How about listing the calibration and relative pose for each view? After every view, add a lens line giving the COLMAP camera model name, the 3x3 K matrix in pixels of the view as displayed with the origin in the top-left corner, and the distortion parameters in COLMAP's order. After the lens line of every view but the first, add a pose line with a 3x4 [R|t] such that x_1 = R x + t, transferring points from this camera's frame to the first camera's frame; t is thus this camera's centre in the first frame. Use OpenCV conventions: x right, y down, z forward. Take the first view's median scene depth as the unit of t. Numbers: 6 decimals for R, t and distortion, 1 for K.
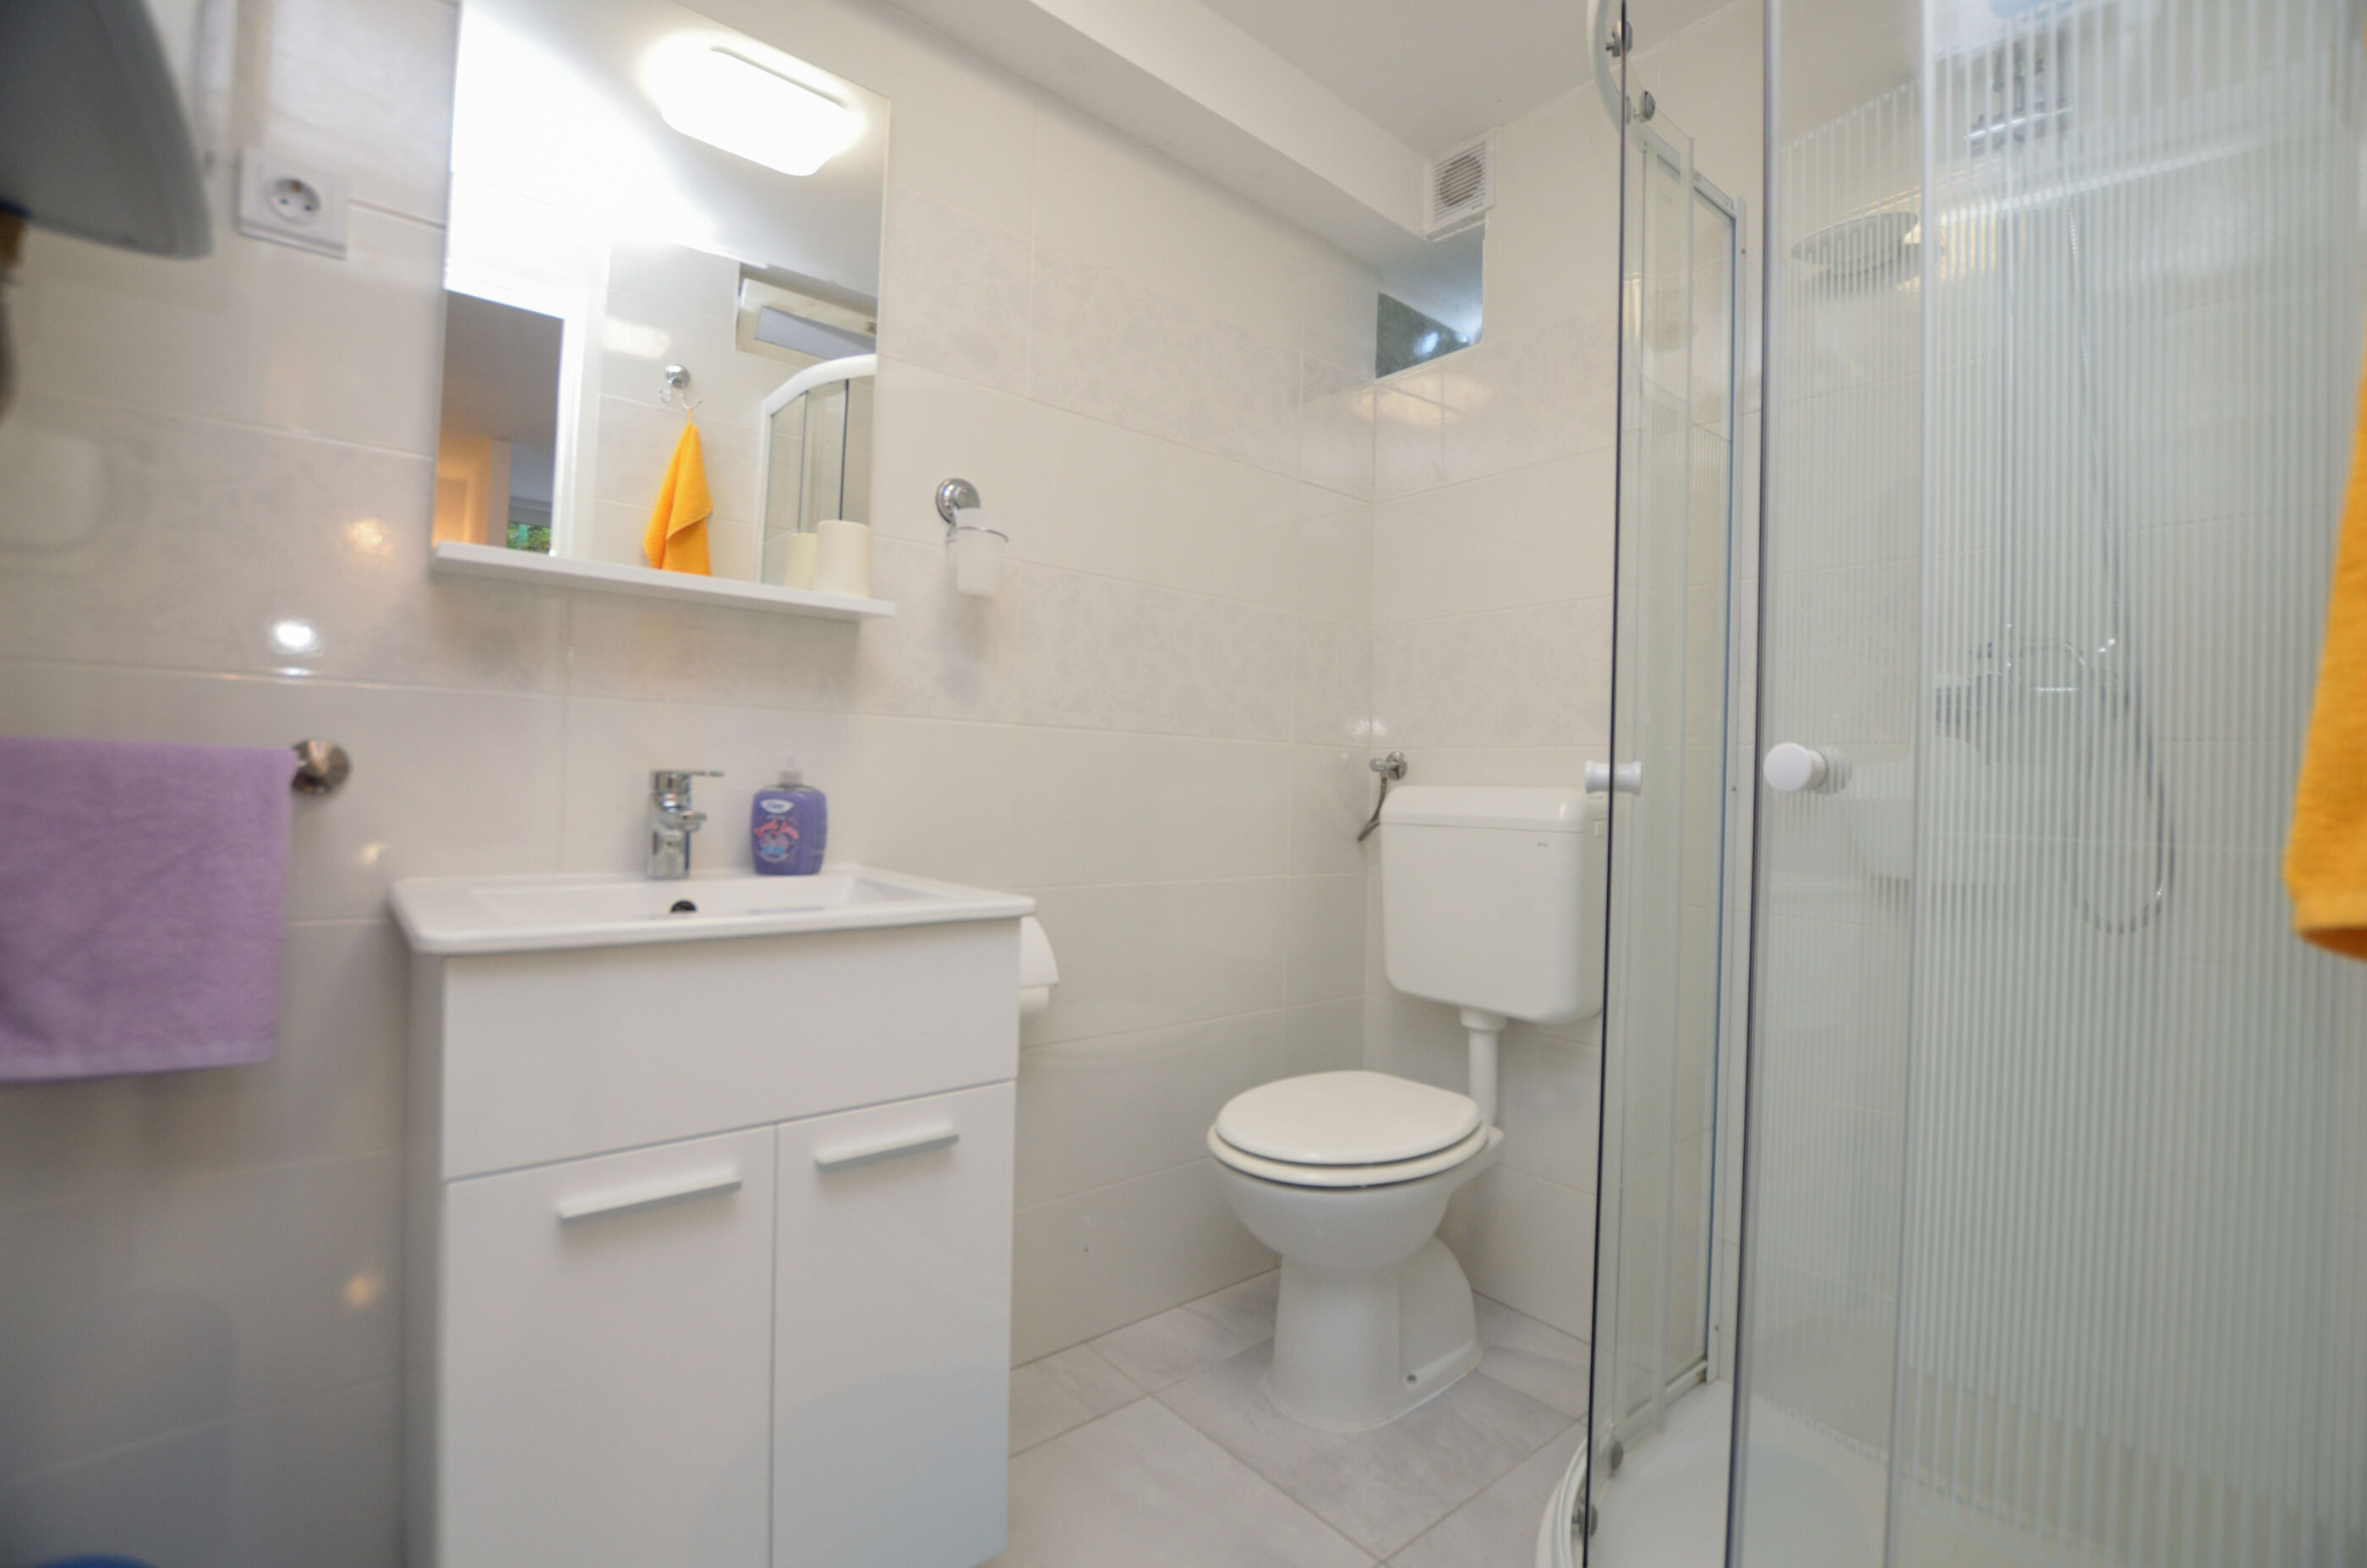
lens RADIAL K [[1049.0, 0, 1199.8], [0, 1049.0, 771.0], [0, 0, 1]] dist [-0.041803, 0.011569]
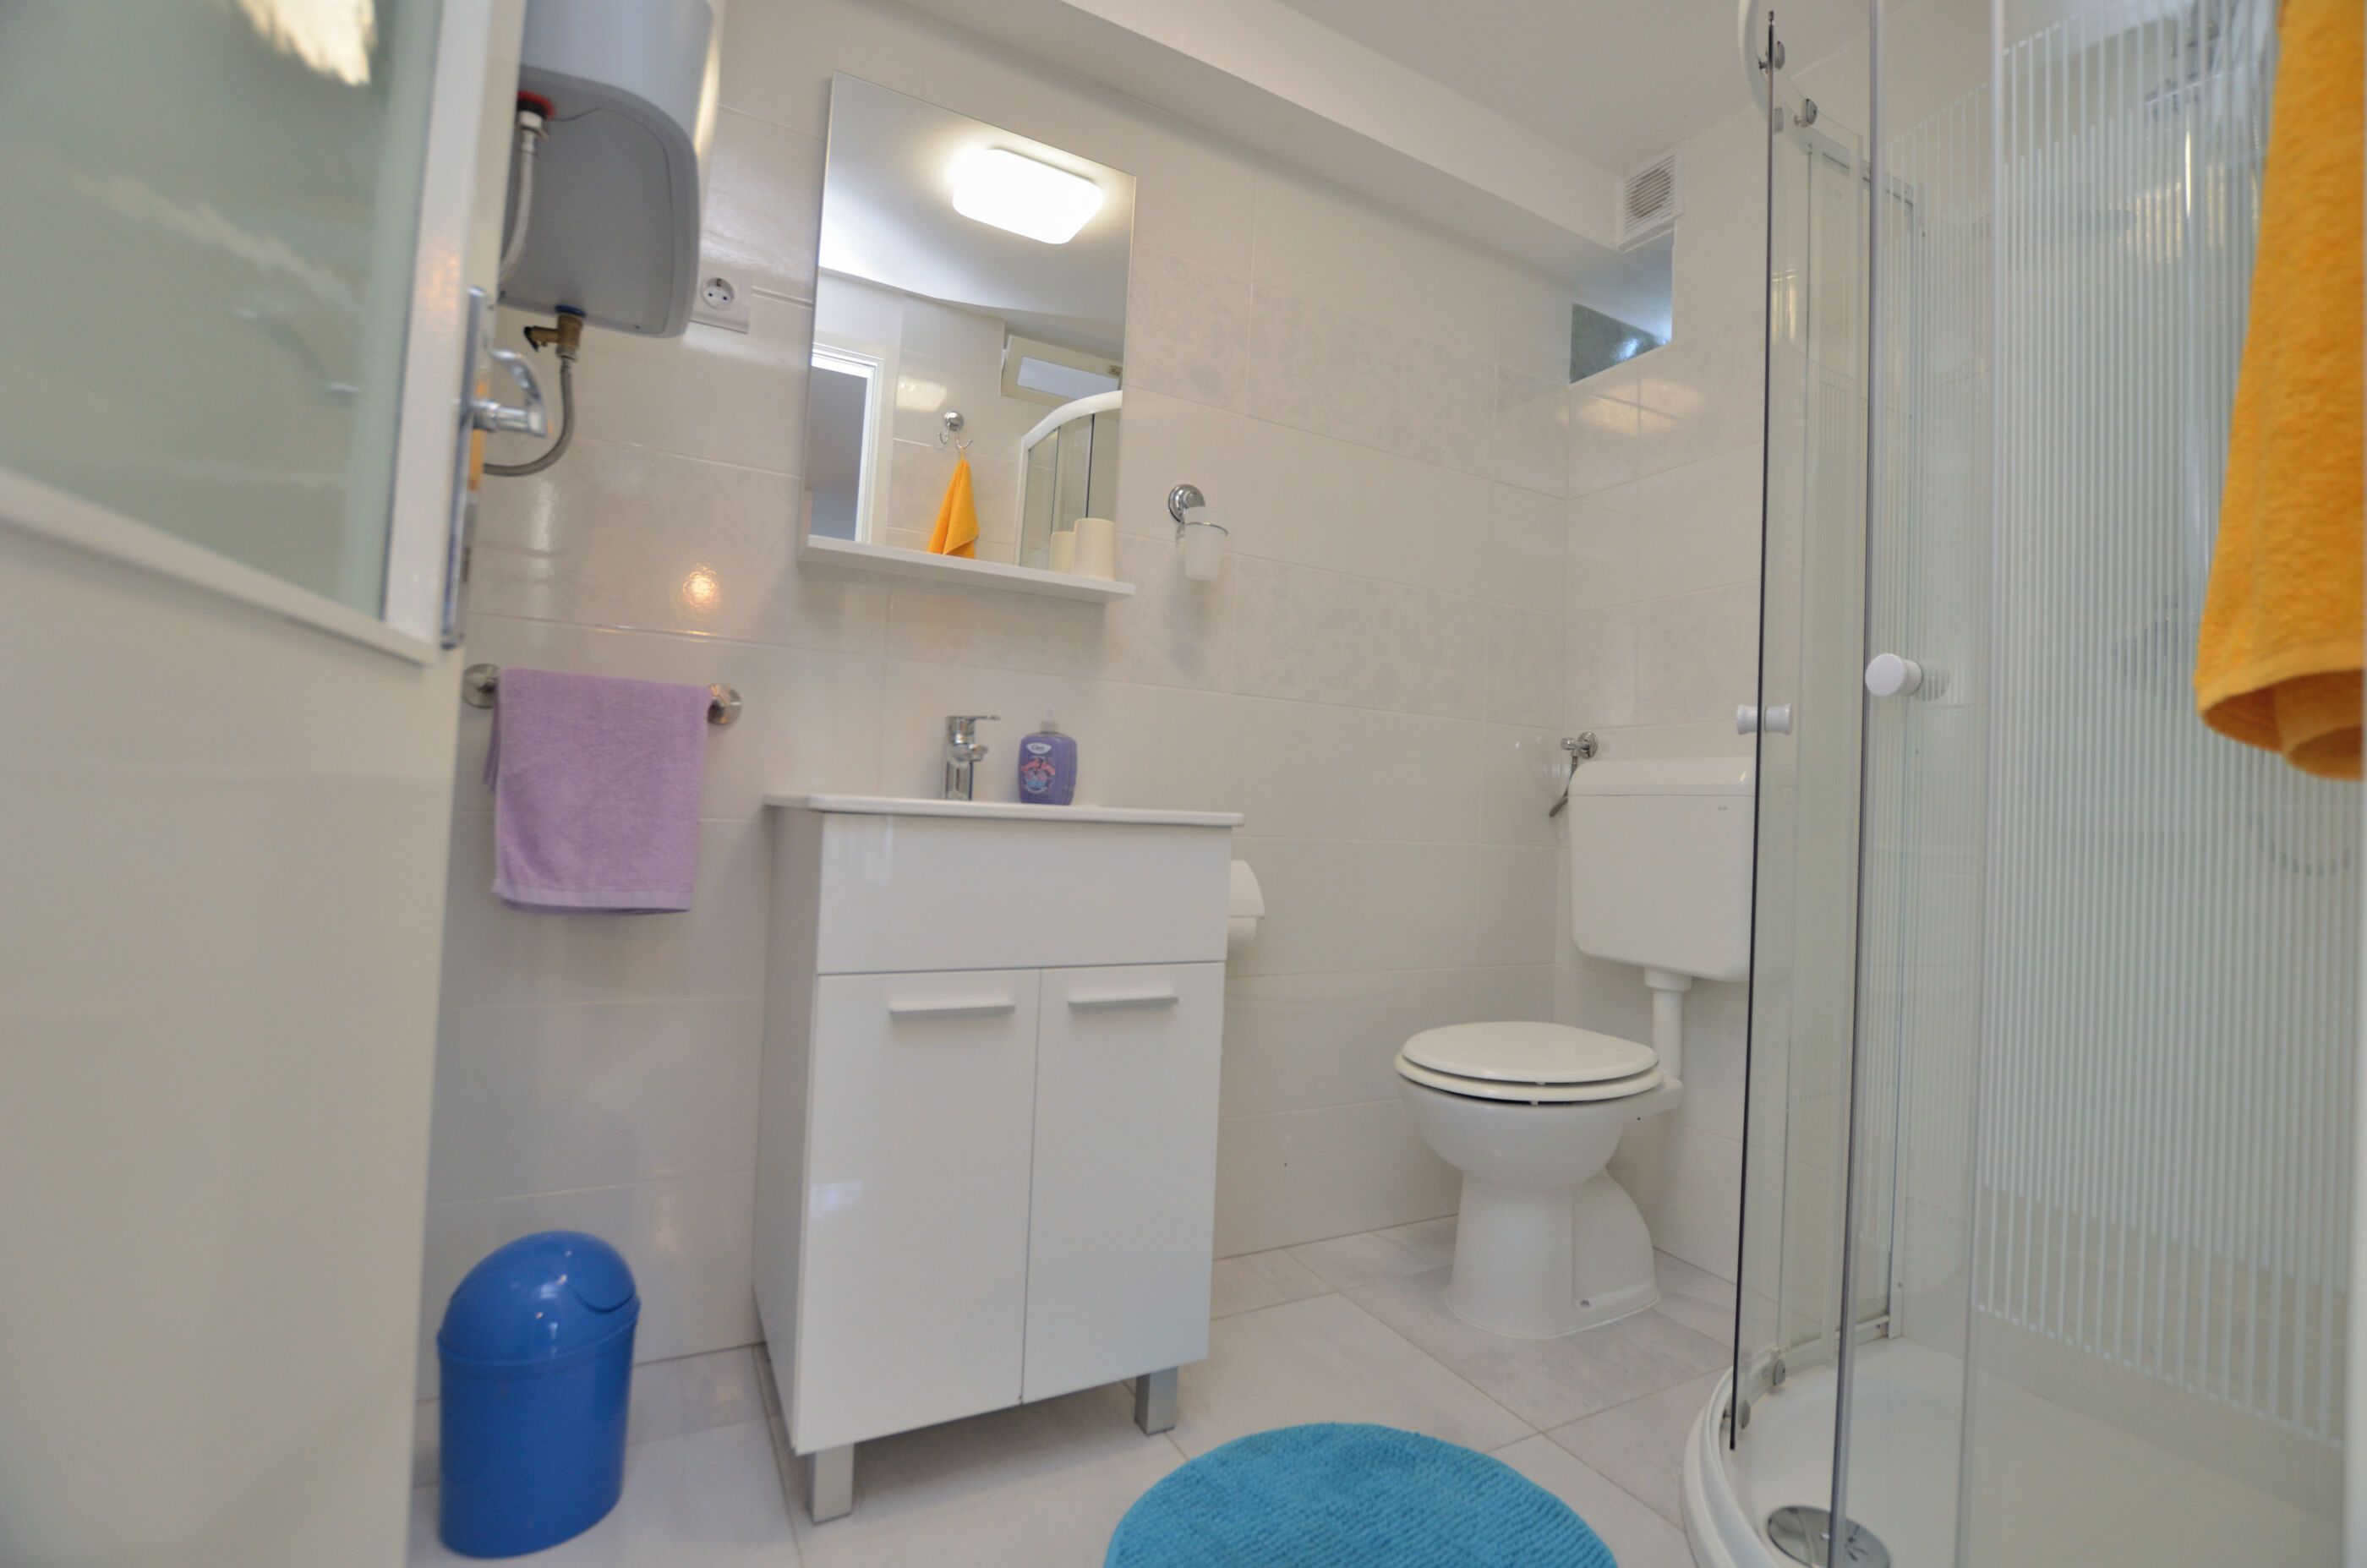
lens RADIAL K [[1046.1, 0, 1198.7], [0, 1046.1, 774.3], [0, 0, 1]] dist [-0.039025, 0.008336]
pose [[0.977523, 0.011082, -0.210537, 0.035542], [-0.017026, 0.999505, -0.026439, 0.082142], [0.210140, 0.029430, 0.977228, -0.149082]]
